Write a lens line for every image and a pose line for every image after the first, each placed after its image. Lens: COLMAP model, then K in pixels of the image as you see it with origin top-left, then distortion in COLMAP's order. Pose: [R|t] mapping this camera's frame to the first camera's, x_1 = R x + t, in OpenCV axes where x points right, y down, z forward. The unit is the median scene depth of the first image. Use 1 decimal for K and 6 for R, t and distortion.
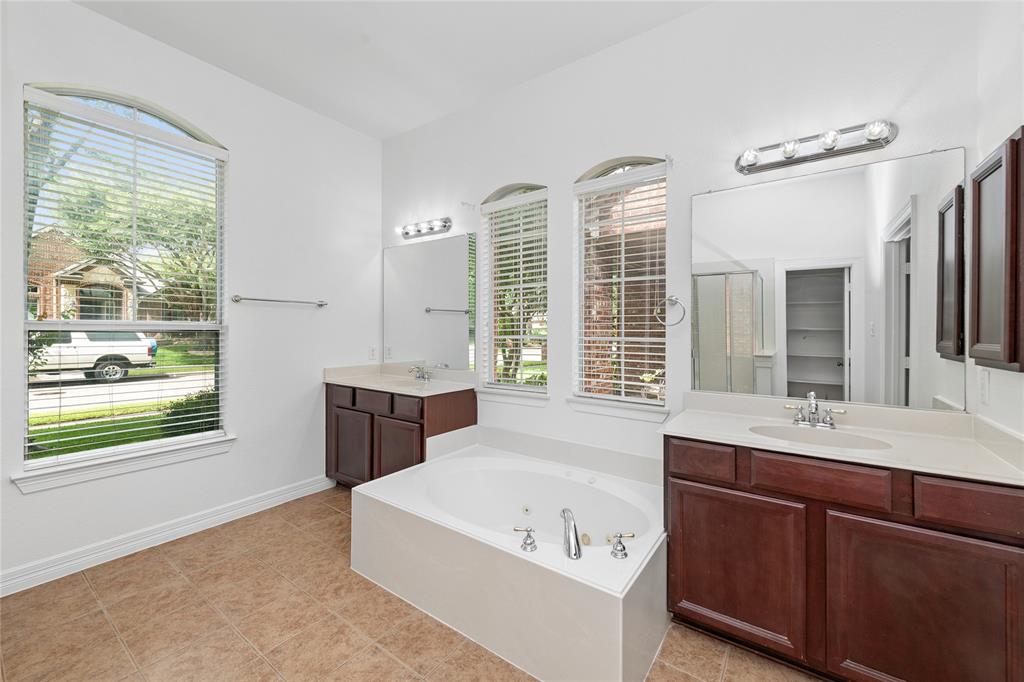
lens RADIAL K [[399.3, 0, 515.1], [0, 399.3, 331.0], [0, 0, 1]] dist [0.012603, -0.002987]
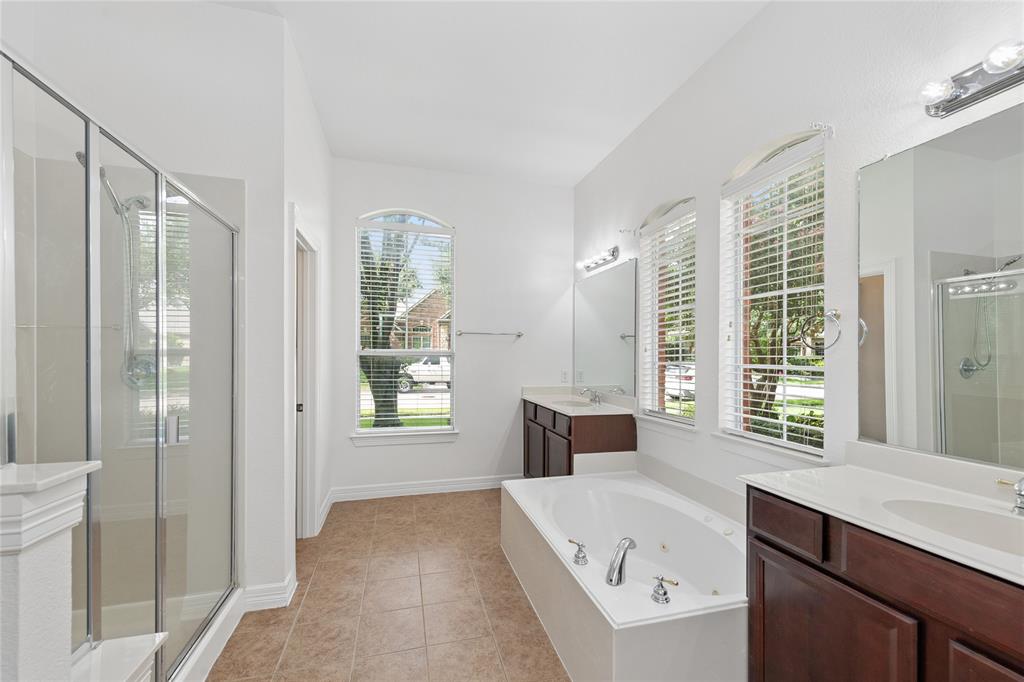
lens RADIAL K [[399.3, 0, 513.5], [0, 399.3, 358.2], [0, 0, 1]] dist [0.012603, -0.002987]
pose [[0.779085, 0.004968, -0.626899, 0.341448], [-0.003073, 0.999987, 0.004106, 0.000407], [0.626911, -0.001273, 0.779090, 0.040759]]
